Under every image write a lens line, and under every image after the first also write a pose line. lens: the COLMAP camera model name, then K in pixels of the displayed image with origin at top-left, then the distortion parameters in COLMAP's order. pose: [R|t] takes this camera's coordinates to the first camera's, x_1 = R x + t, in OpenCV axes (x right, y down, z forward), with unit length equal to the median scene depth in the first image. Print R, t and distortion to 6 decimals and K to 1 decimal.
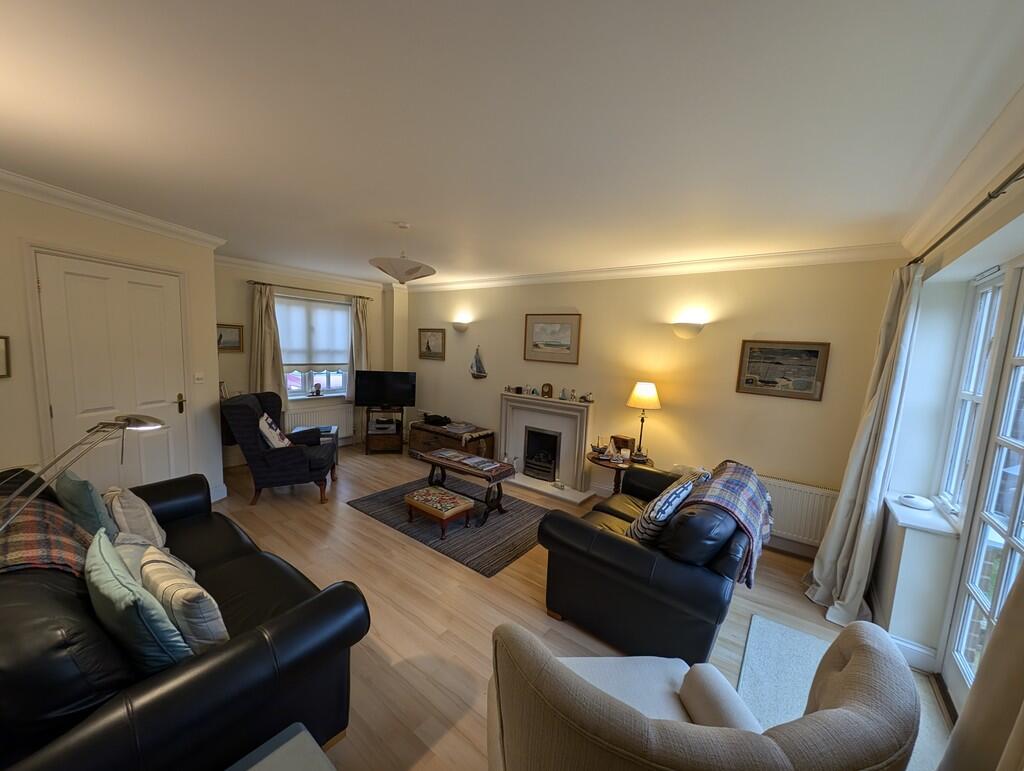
lens RADIAL K [[380.8, 0, 512.0], [0, 380.8, 385.5], [0, 0, 1]] dist [-0.000322, -0.000324]
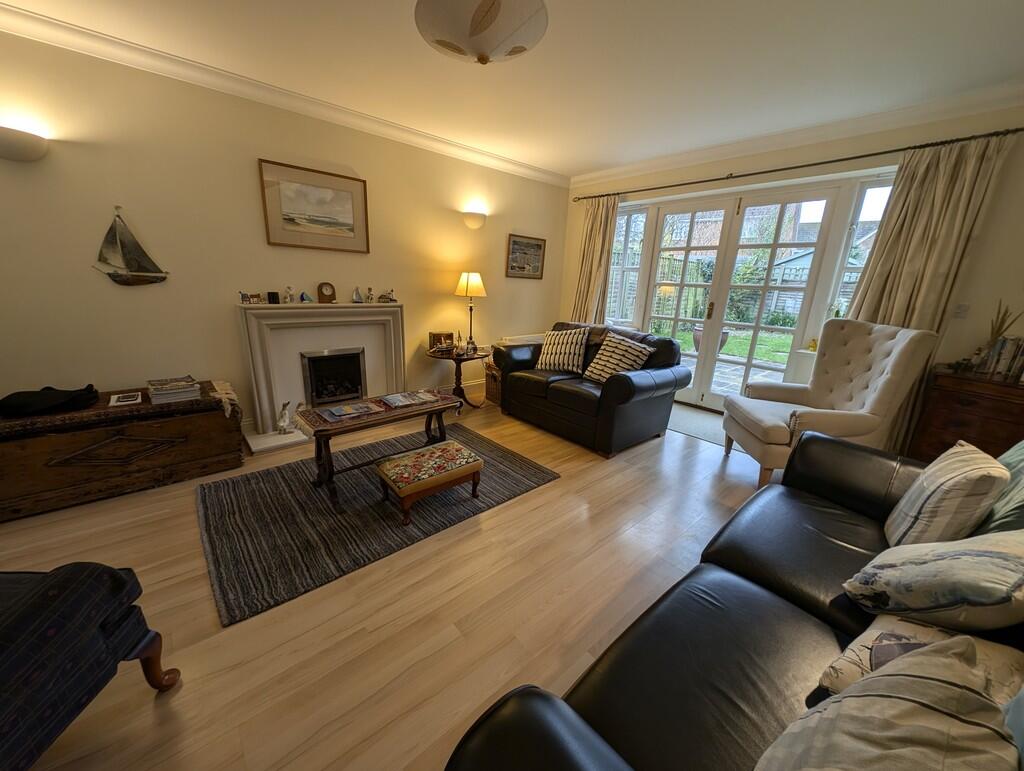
lens RADIAL K [[380.8, 0, 512.0], [0, 380.8, 385.5], [0, 0, 1]] dist [-0.000322, -0.000324]
pose [[0.199020, -0.297044, 0.933893, -0.554494], [0.073779, 0.954793, 0.287969, -0.000775], [-0.977214, 0.011590, 0.211938, 0.555360]]
